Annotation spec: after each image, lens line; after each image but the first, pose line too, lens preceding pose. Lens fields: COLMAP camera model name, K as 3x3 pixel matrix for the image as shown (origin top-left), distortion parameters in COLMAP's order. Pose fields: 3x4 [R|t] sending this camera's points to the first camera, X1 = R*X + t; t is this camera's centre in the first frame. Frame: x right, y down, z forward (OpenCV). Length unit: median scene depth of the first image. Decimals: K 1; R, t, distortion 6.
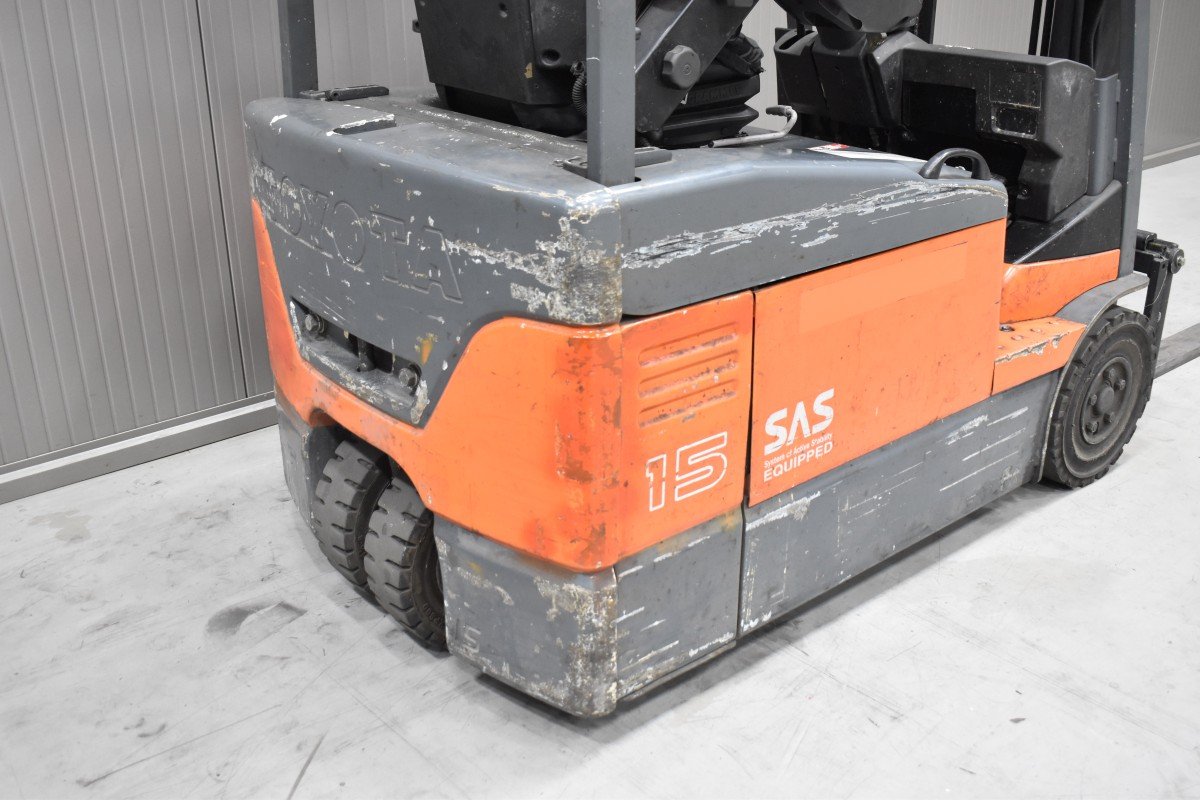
lens RADIAL K [[1199.1, 0, 600.0], [0, 1199.1, 400.0], [0, 0, 1]] dist [-0.074807, -0.001841]
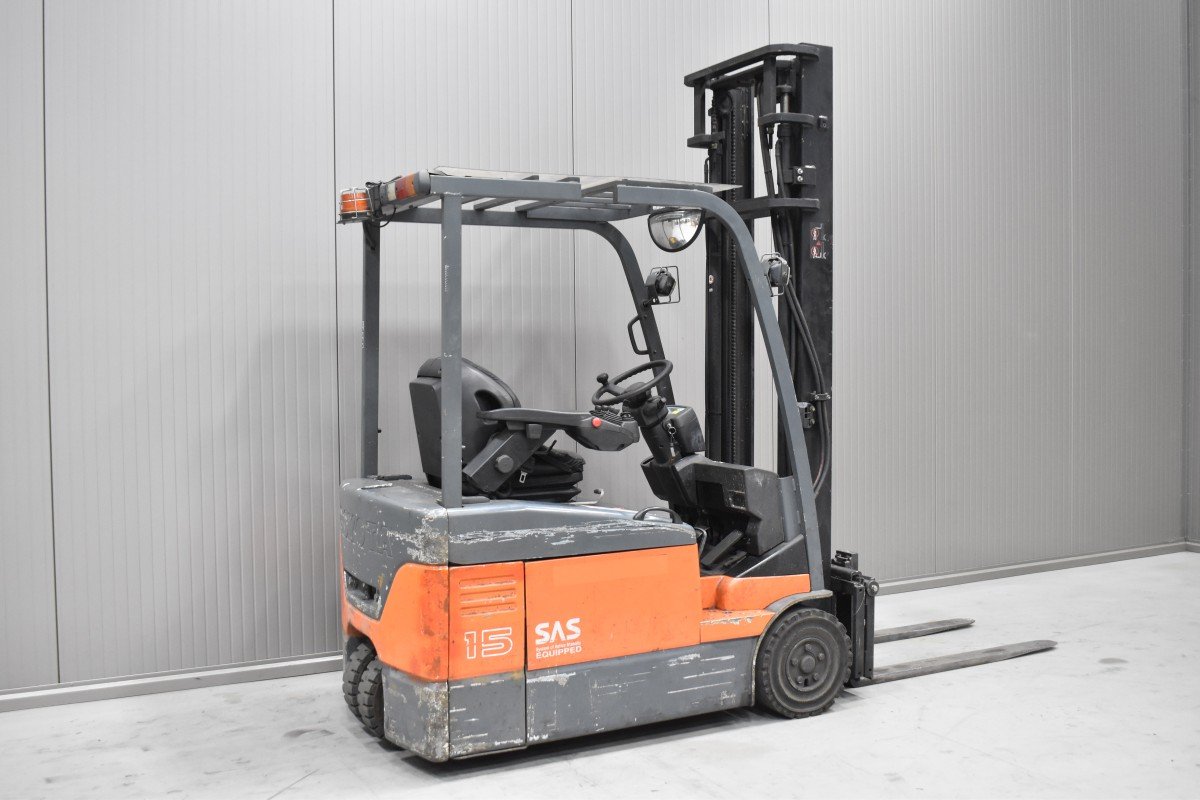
lens RADIAL K [[1199.1, 0, 600.0], [0, 1199.1, 400.0], [0, 0, 1]] dist [-0.074807, -0.001841]
pose [[0.978587, 0.007394, -0.205701, 0.688822], [-0.079155, 0.936022, -0.342924, 0.361262], [0.190005, 0.351864, 0.916564, -1.061842]]
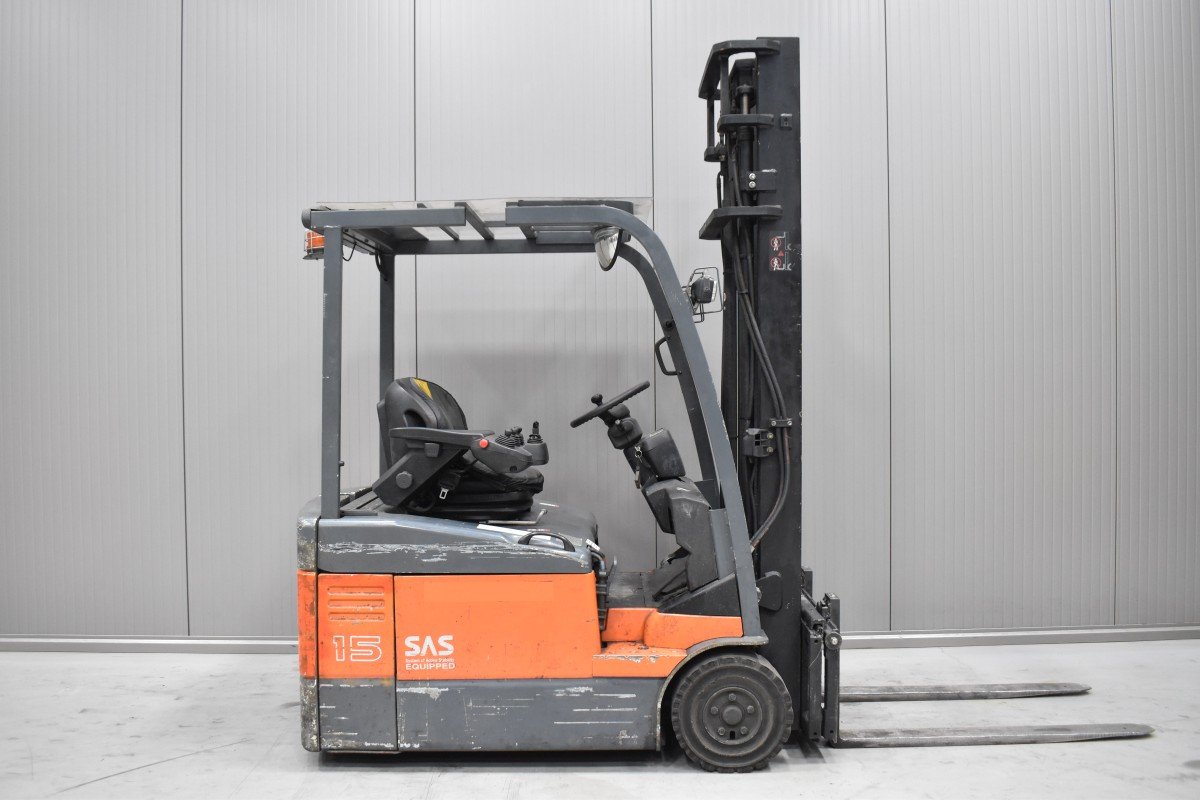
lens RADIAL K [[1033.1, 0, 600.0], [0, 1033.1, 400.0], [0, 0, 1]] dist [-0.085680, -0.001261]
pose [[0.766883, 0.018638, -0.641517, 1.624729], [-0.248626, 0.930152, -0.270189, 0.029589], [0.591673, 0.366700, 0.717952, -0.296188]]
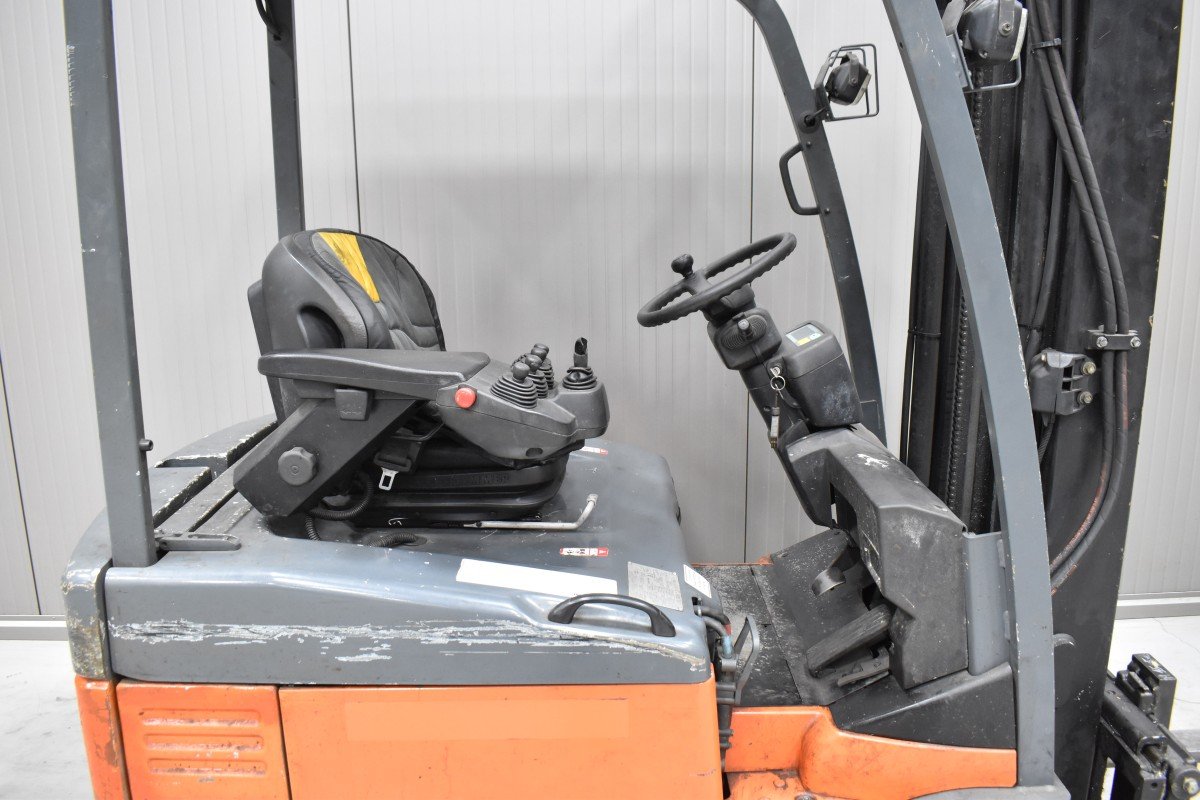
lens RADIAL K [[962.8, 0, 600.0], [0, 962.8, 400.0], [0, 0, 1]] dist [-0.091237, 0.003408]
pose [[0.774198, 0.141029, -0.617031, 0.790030], [-0.240861, 0.967161, -0.081157, -0.322201], [0.585323, 0.211450, 0.782743, 0.442600]]
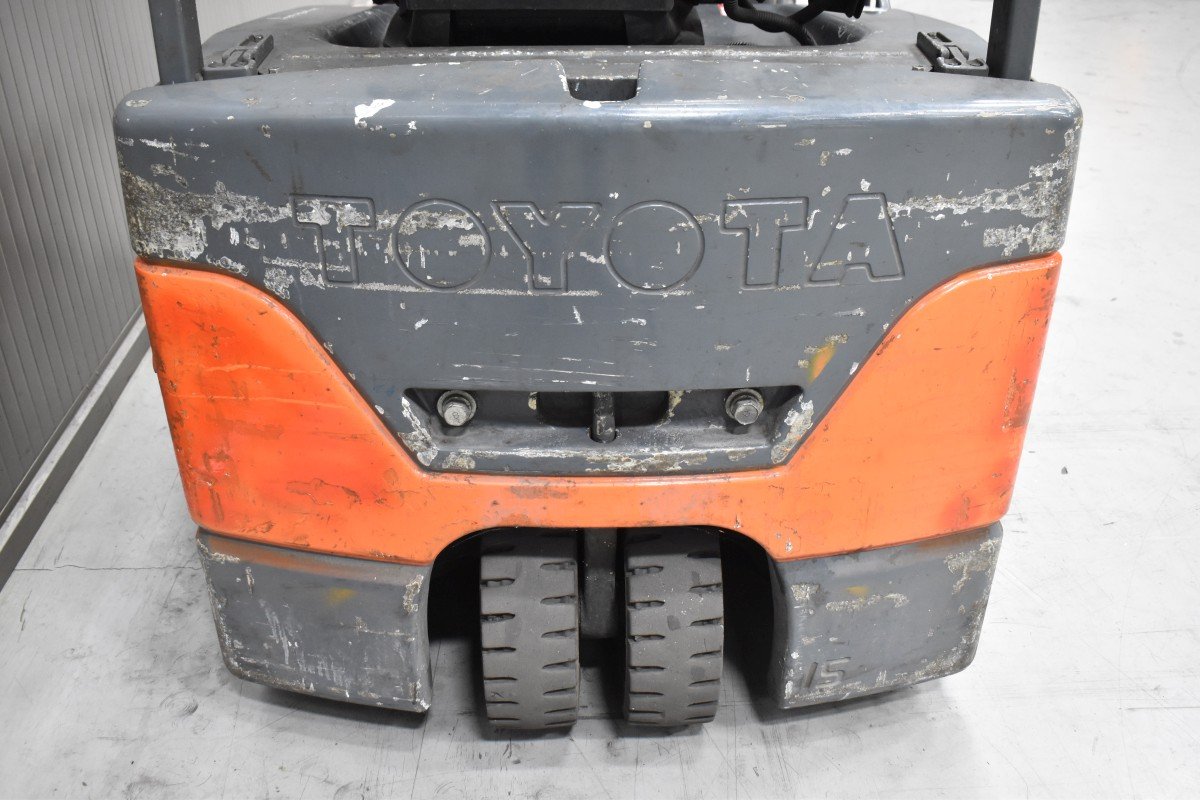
lens RADIAL K [[1166.9, 0, 600.0], [0, 1166.9, 400.0], [0, 0, 1]] dist [-0.076491, -0.004081]
pose [[0.615379, -0.403023, 0.677407, -0.690746], [0.305857, 0.914156, 0.266026, -0.239935], [-0.726471, 0.043482, 0.685820, 0.579485]]
